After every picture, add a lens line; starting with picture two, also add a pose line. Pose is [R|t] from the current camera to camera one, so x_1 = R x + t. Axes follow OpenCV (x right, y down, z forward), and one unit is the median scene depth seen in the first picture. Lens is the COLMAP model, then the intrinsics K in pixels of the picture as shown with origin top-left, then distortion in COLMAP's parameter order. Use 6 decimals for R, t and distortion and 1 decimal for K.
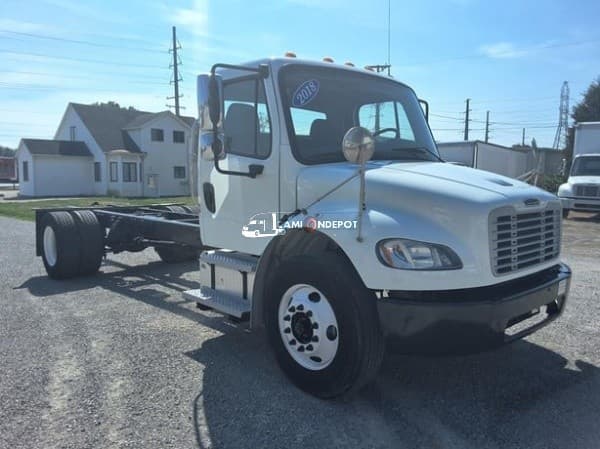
lens RADIAL K [[496.4, 0, 302.0], [0, 496.4, 236.6], [0, 0, 1]] dist [0.050047, -0.024102]
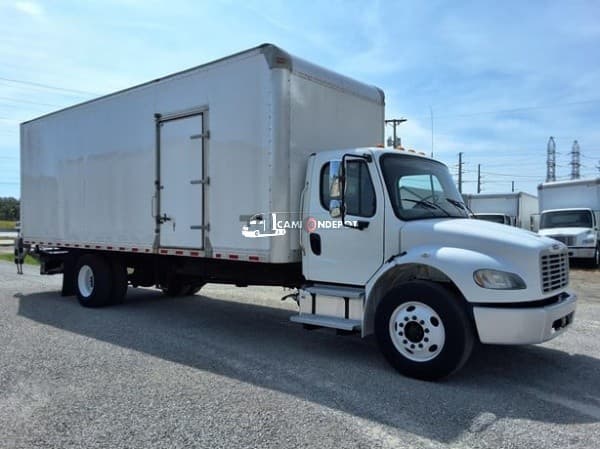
lens RADIAL K [[496.4, 0, 299.4], [0, 496.4, 230.0], [0, 0, 1]] dist [0.050047, -0.024102]
pose [[0.994179, 0.005808, 0.107586, -0.458786], [0.006389, 0.993611, -0.112679, 0.044534], [-0.107553, 0.112710, 0.987790, -0.419029]]
